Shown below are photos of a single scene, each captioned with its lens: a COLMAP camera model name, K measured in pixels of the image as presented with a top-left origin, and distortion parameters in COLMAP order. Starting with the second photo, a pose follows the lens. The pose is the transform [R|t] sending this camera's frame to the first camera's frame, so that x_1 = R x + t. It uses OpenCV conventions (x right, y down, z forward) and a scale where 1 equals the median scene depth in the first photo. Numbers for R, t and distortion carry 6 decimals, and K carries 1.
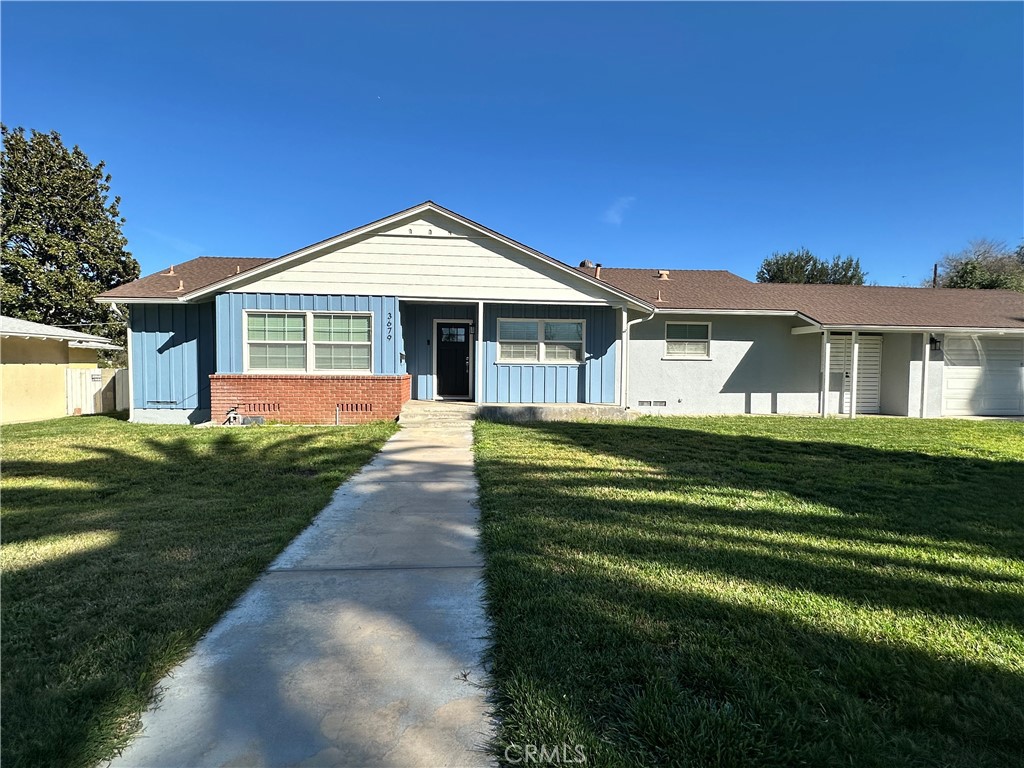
lens RADIAL K [[502.6, 0, 510.9], [0, 502.6, 380.8], [0, 0, 1]] dist [-0.000882, 0.000051]
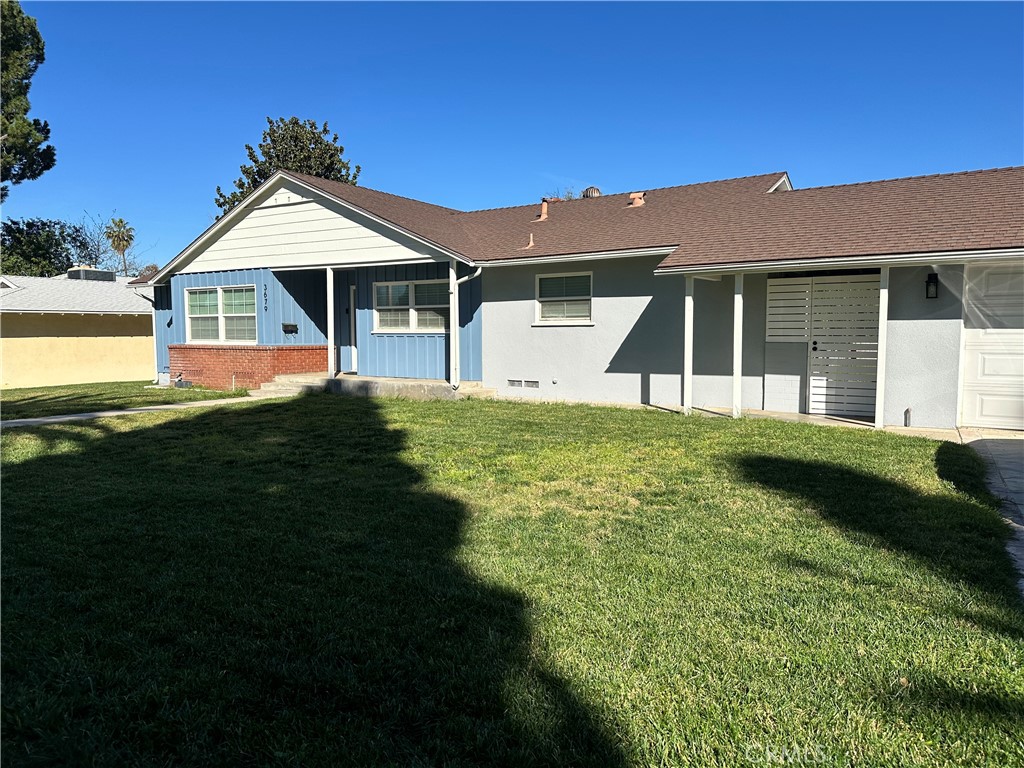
lens RADIAL K [[722.2, 0, 512.0], [0, 722.2, 384.0], [0, 0, 1]] dist [0.084937, -0.104172]
pose [[0.779009, 0.034639, -0.626055, 0.979758], [-0.009899, 0.999028, 0.042959, -0.001803], [0.626934, -0.027268, 0.778595, 0.139187]]
